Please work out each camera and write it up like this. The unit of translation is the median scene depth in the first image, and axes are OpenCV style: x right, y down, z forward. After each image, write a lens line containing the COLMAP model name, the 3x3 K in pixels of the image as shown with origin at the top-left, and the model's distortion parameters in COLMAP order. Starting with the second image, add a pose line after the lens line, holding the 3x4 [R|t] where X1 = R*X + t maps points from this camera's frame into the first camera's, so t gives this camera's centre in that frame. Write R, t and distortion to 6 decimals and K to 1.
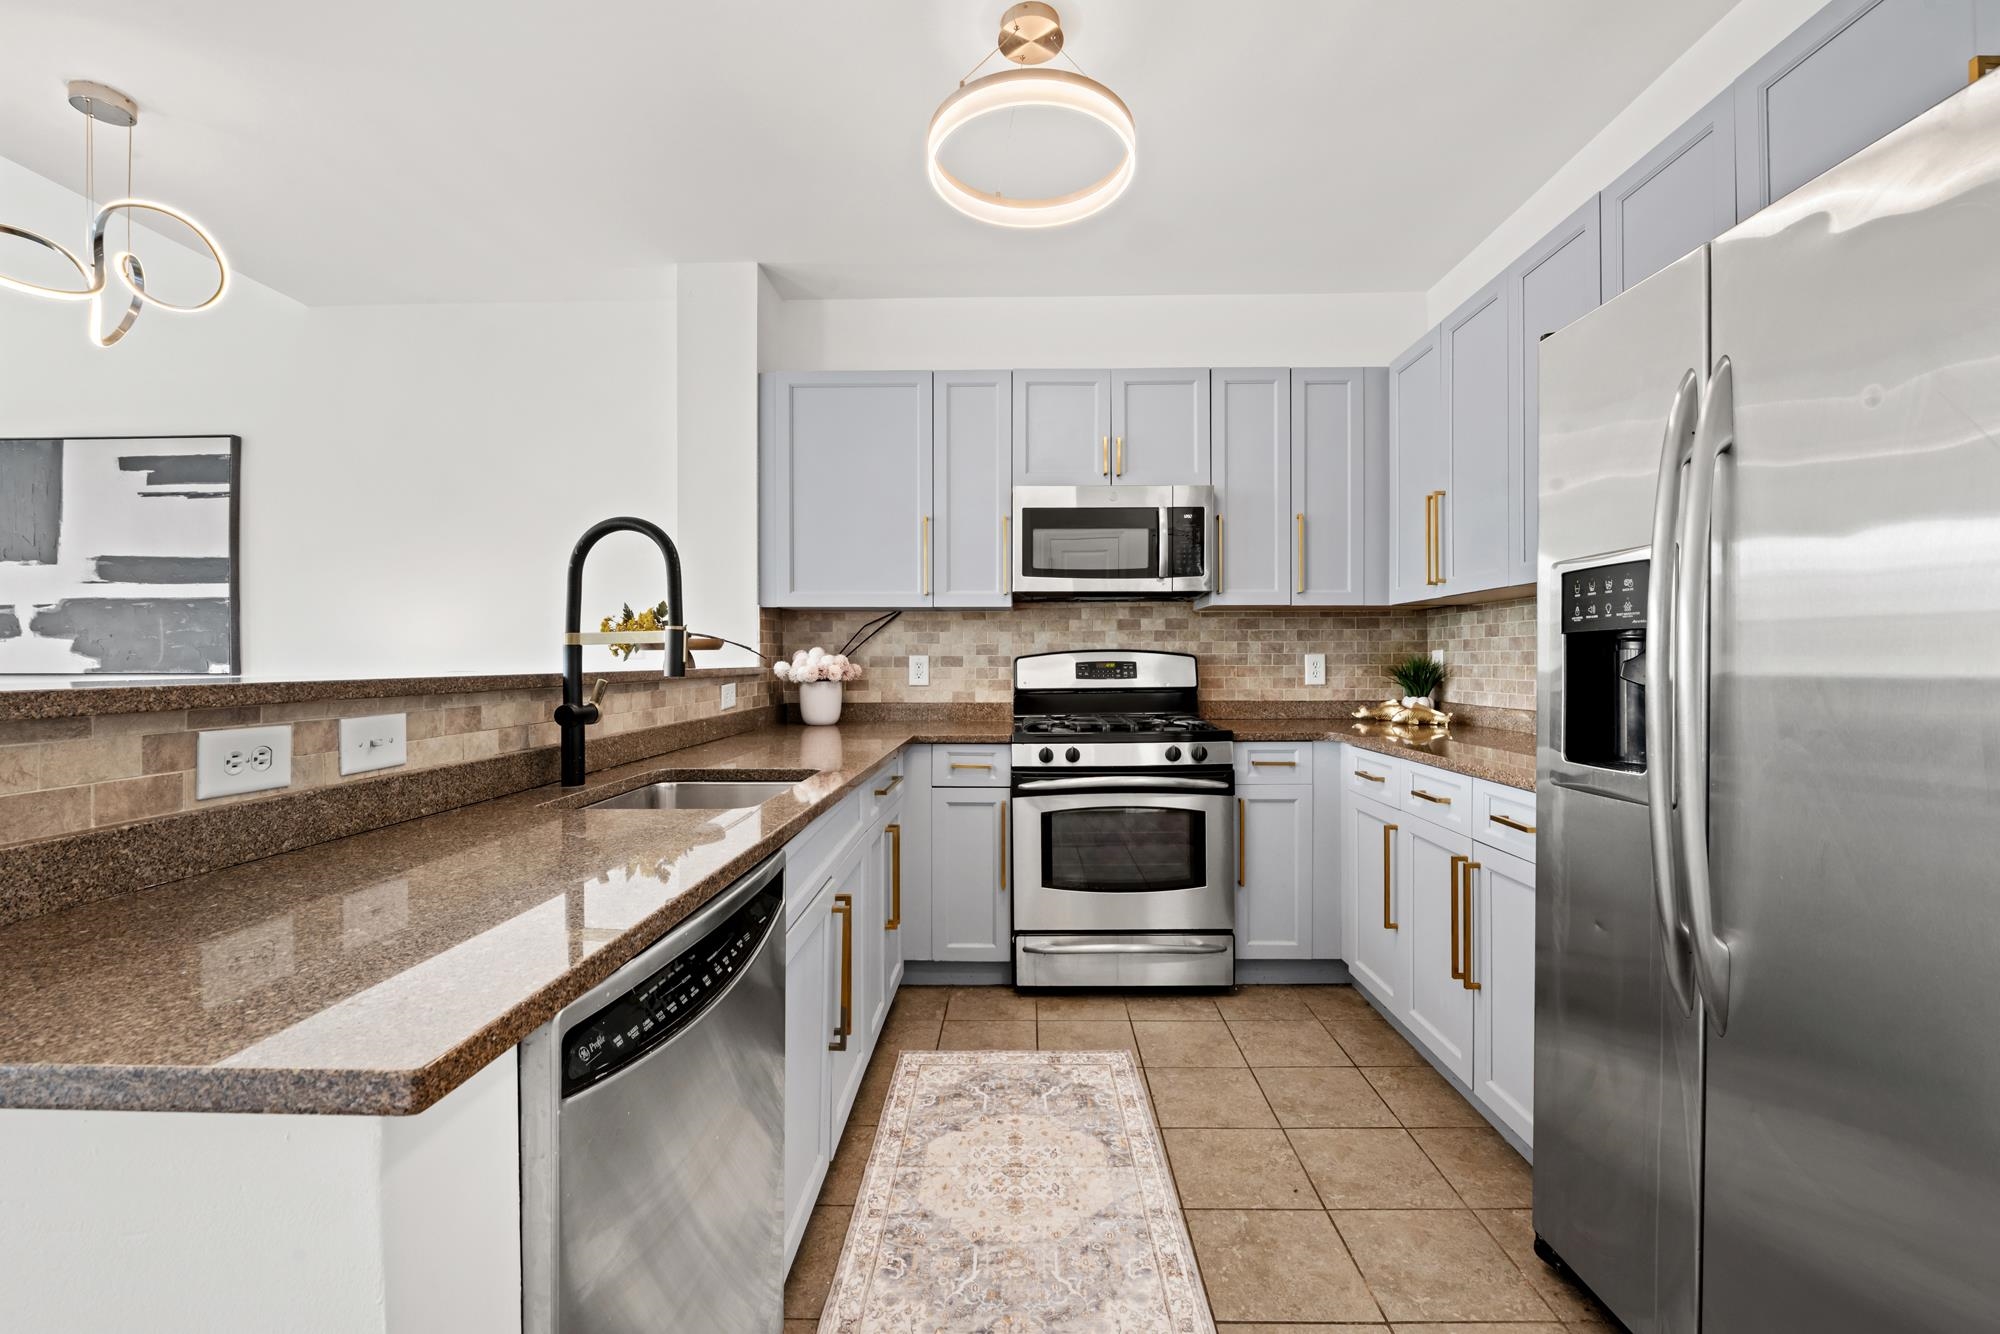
lens RADIAL K [[823.4, 0, 1000.0], [0, 823.4, 667.0], [0, 0, 1]] dist [-0.009909, -0.000287]
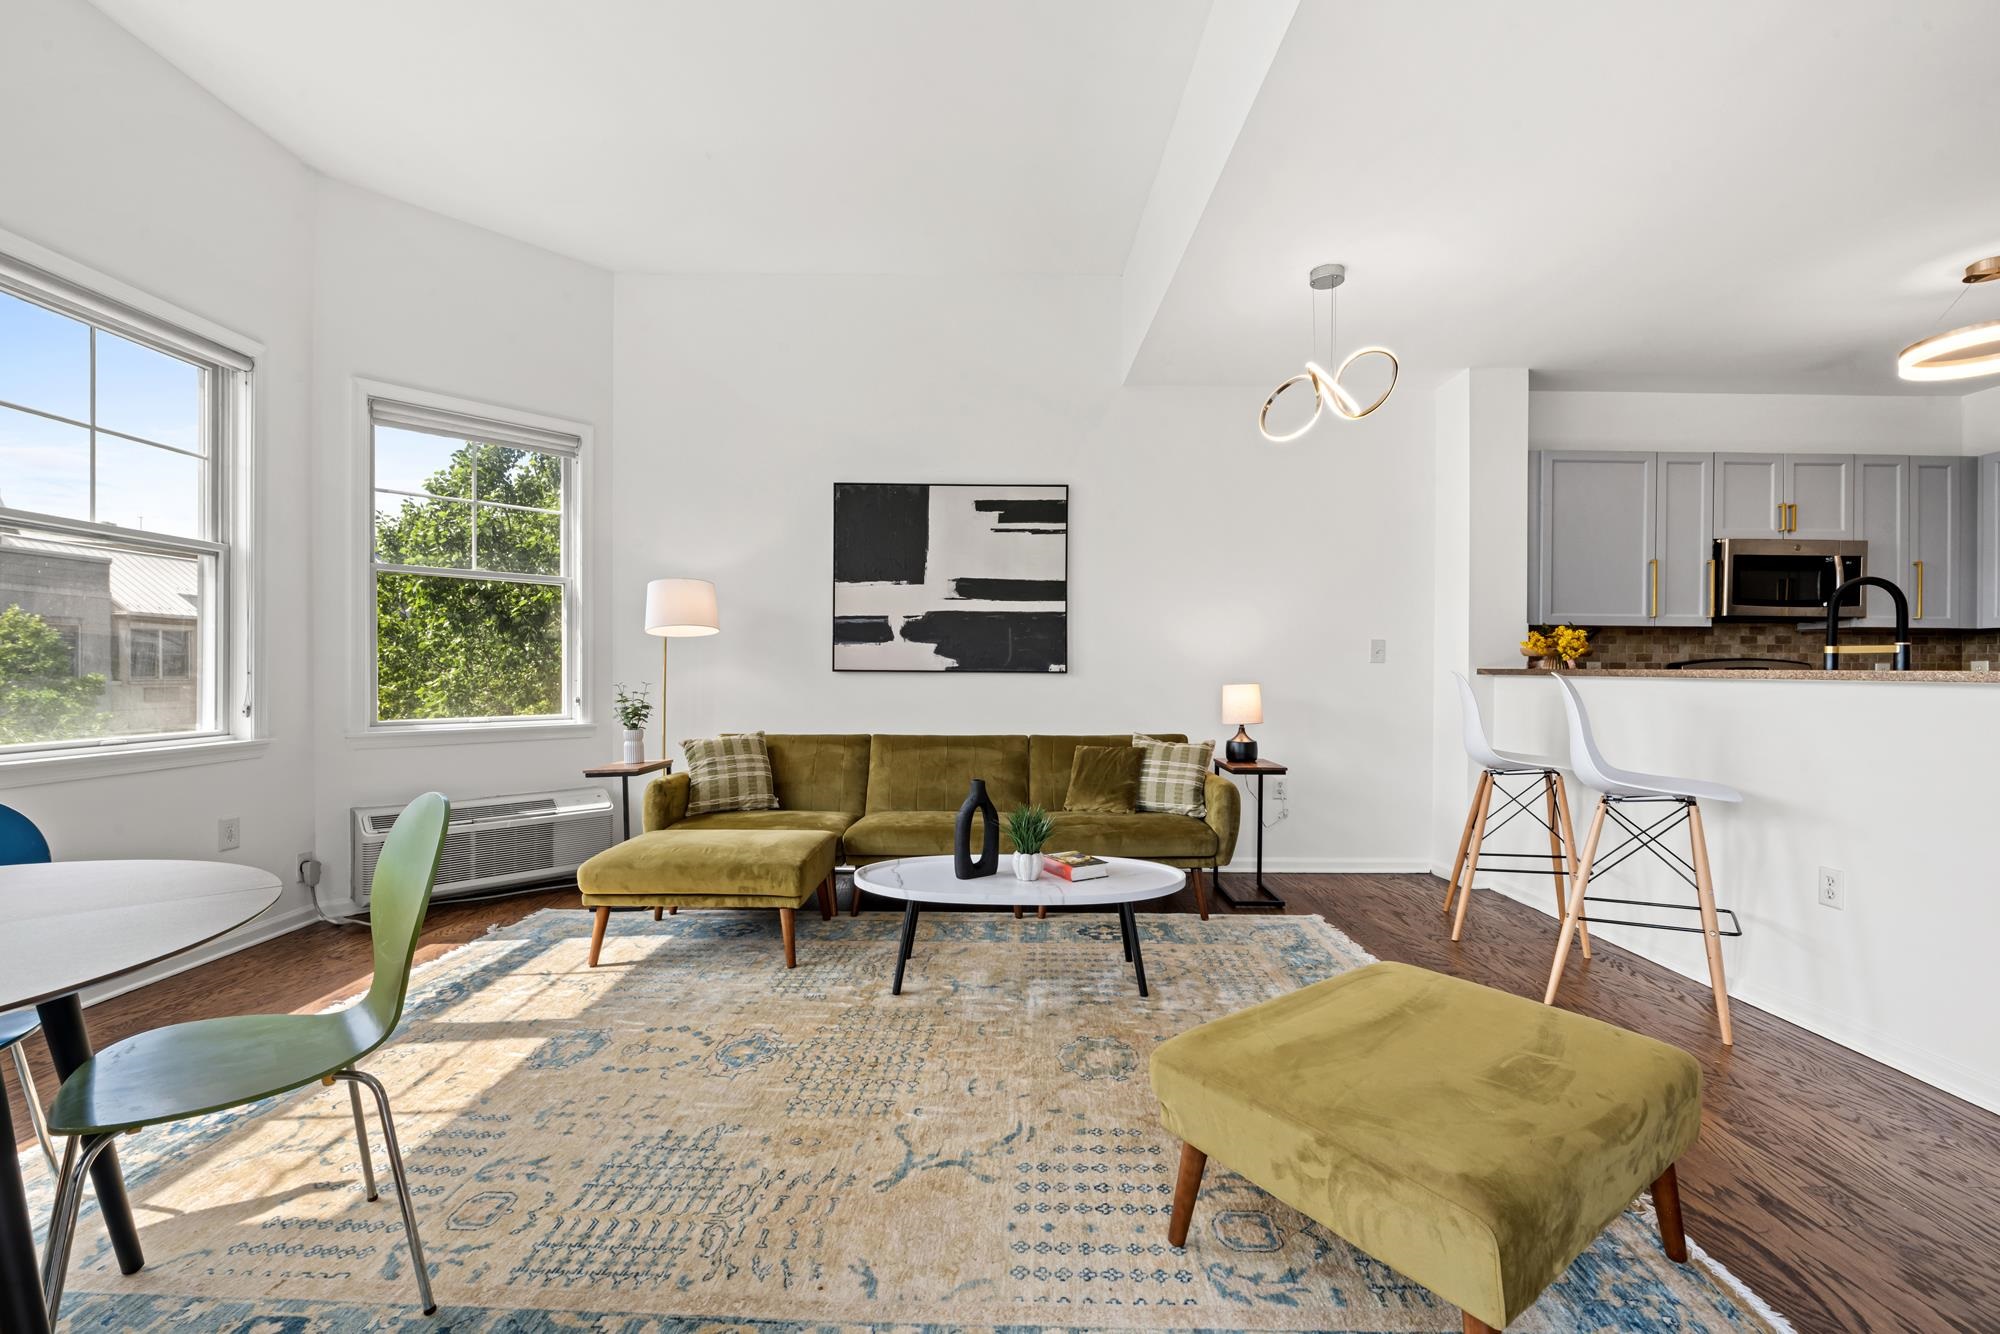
lens RADIAL K [[827.3, 0, 1002.7], [0, 827.3, 674.3], [0, 0, 1]] dist [-0.007909, -0.000237]
pose [[0.999457, 0.007613, 0.032047, -1.335400], [-0.007559, 0.999970, -0.001796, 0.019112], [-0.032059, 0.001552, 0.999485, -0.362121]]
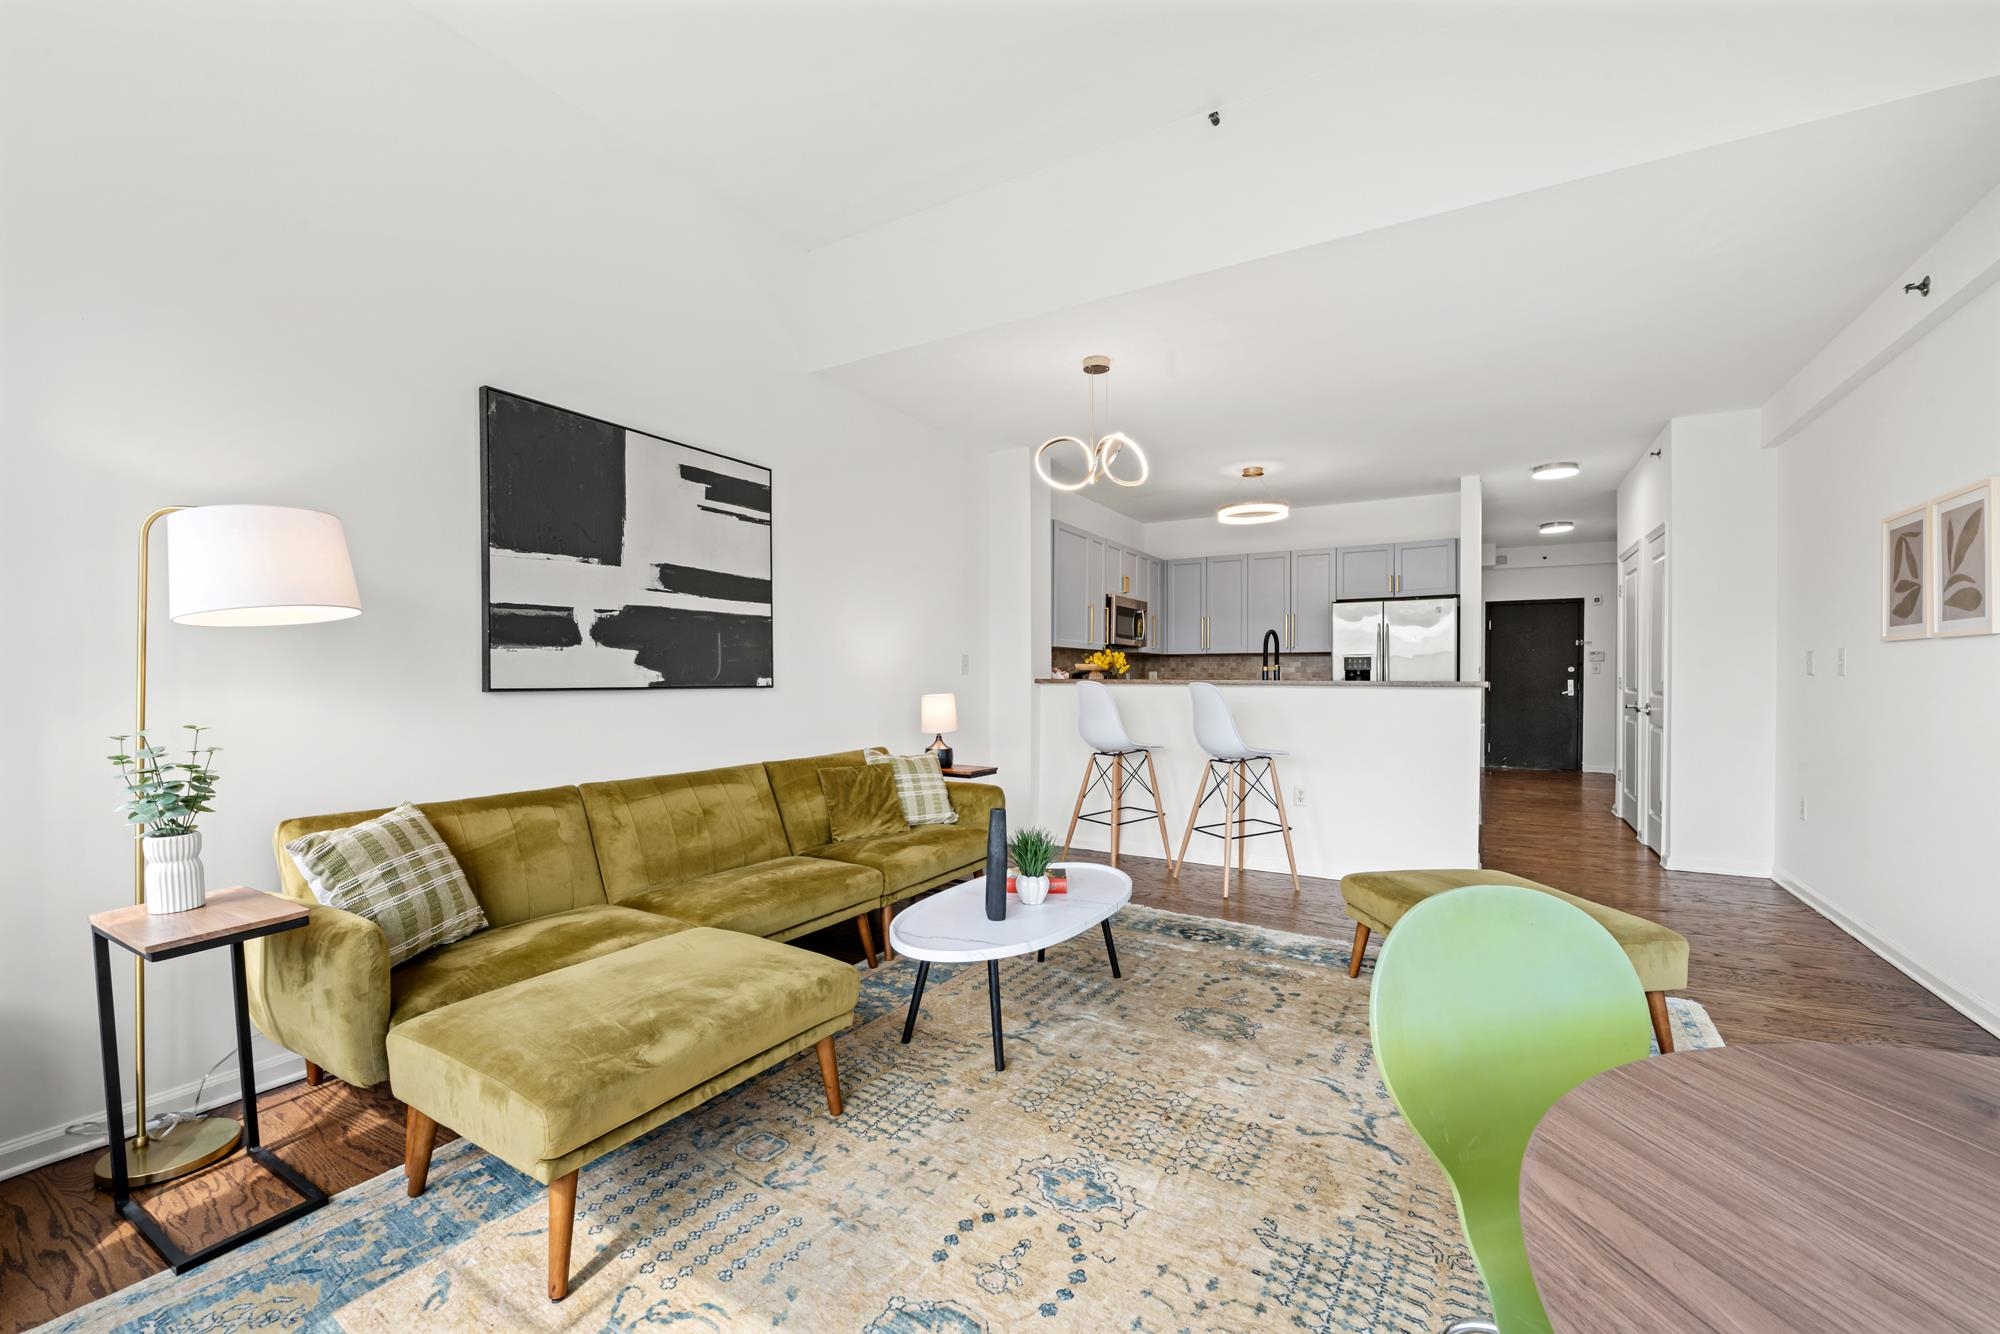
lens RADIAL K [[813.0, 0, 1012.6], [0, 813.0, 687.1], [0, 0, 1]] dist [-0.002420, -0.000267]
pose [[0.478837, -0.009635, 0.877851, -2.161259], [0.003389, 0.999953, 0.009127, 0.000965], [-0.877897, -0.001396, 0.478847, 0.230108]]
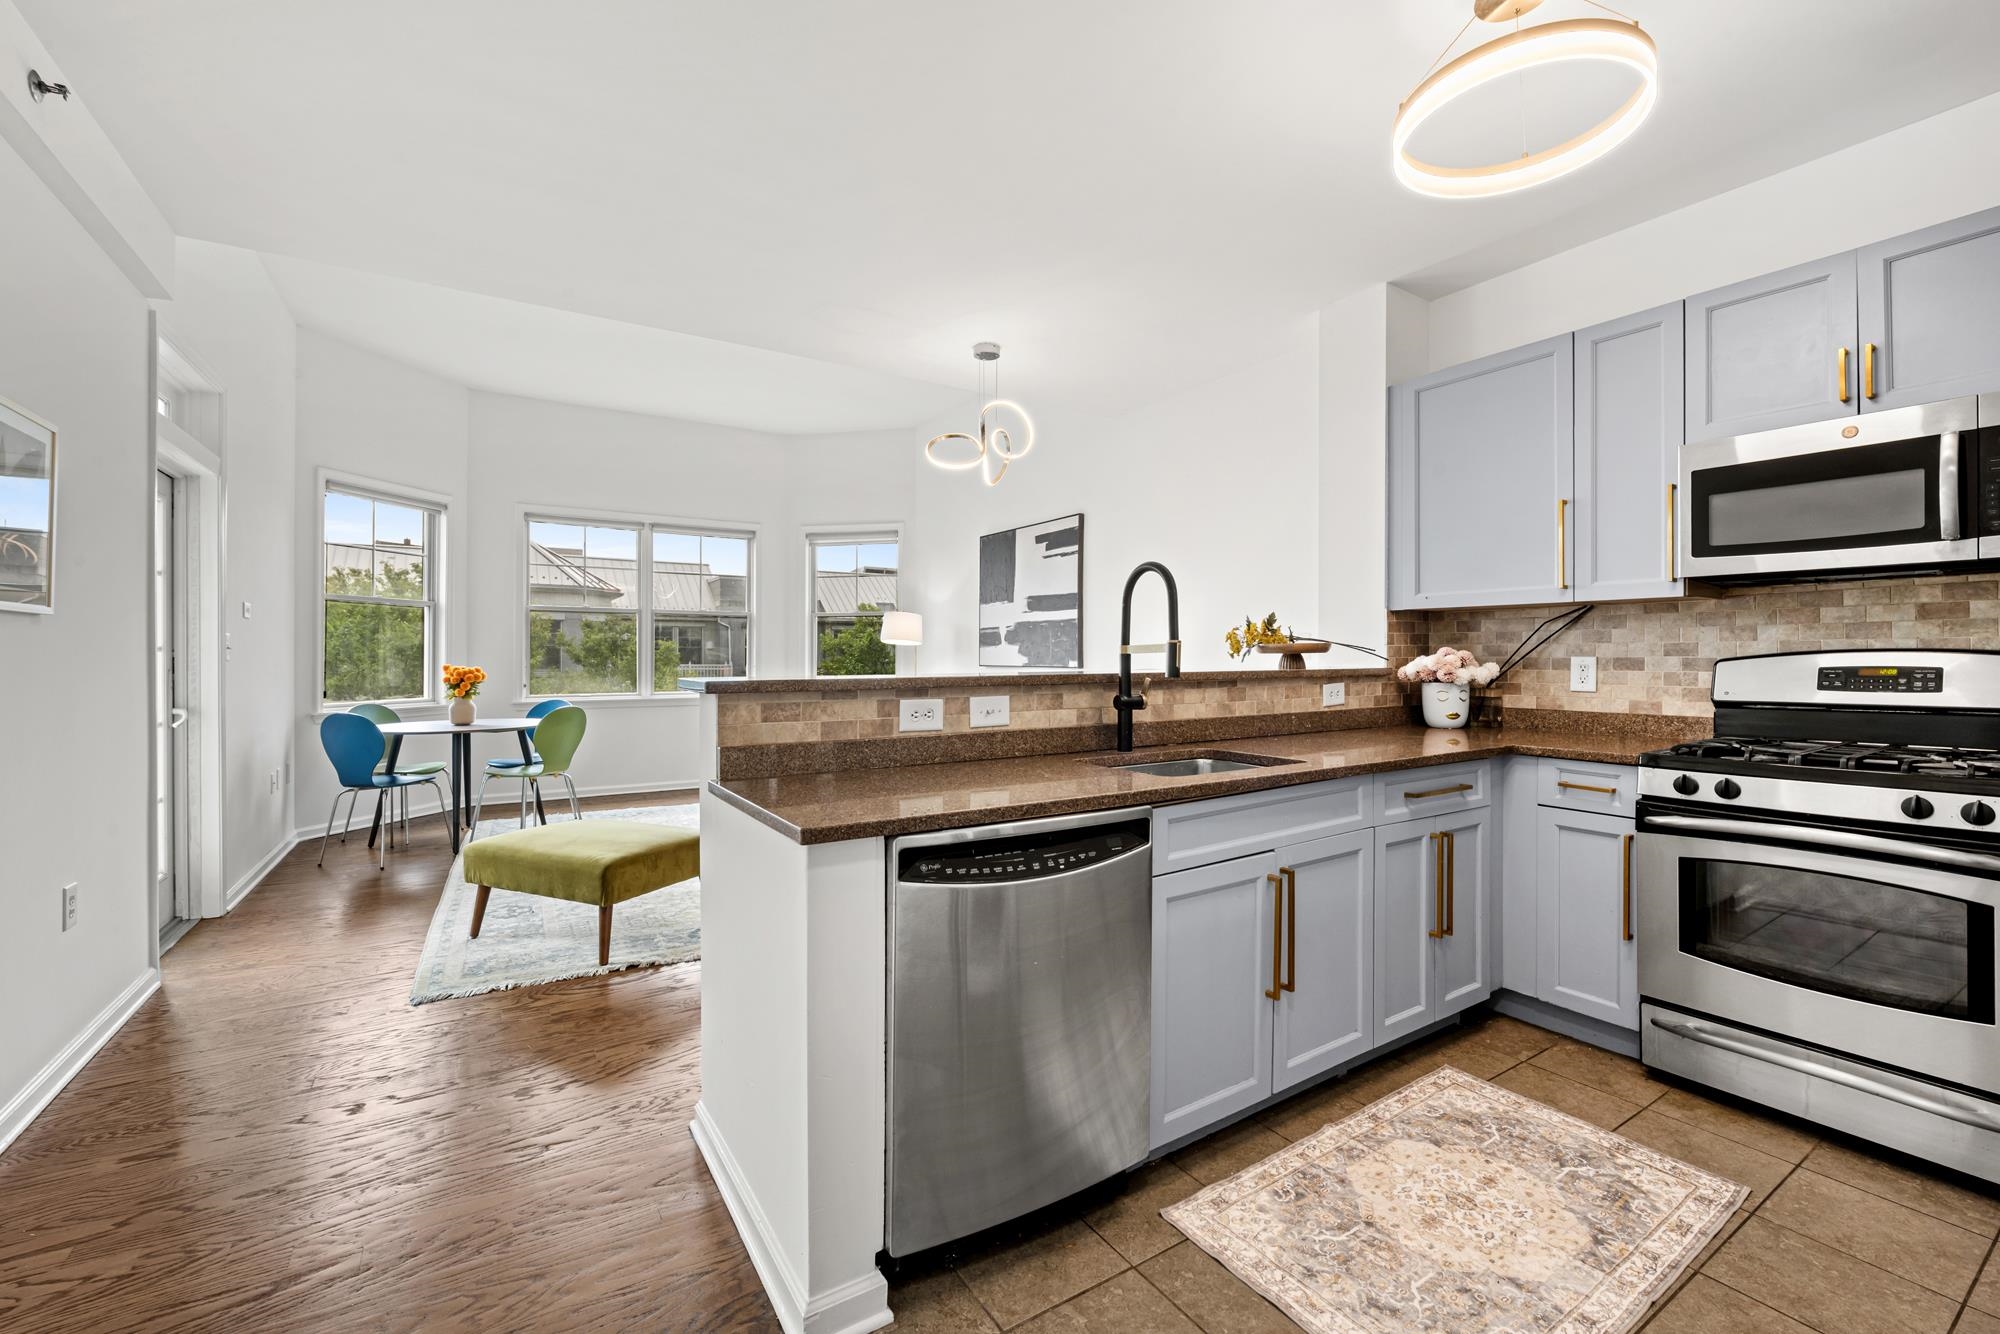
lens RADIAL K [[827.8, 0, 990.3], [0, 827.8, 653.3], [0, 0, 1]] dist [-0.010558, -0.000558]
pose [[0.542281, -0.001222, -0.840196, 0.353493], [-0.005625, 0.999971, -0.005085, -0.011876], [0.840179, 0.007484, 0.542258, 0.009769]]
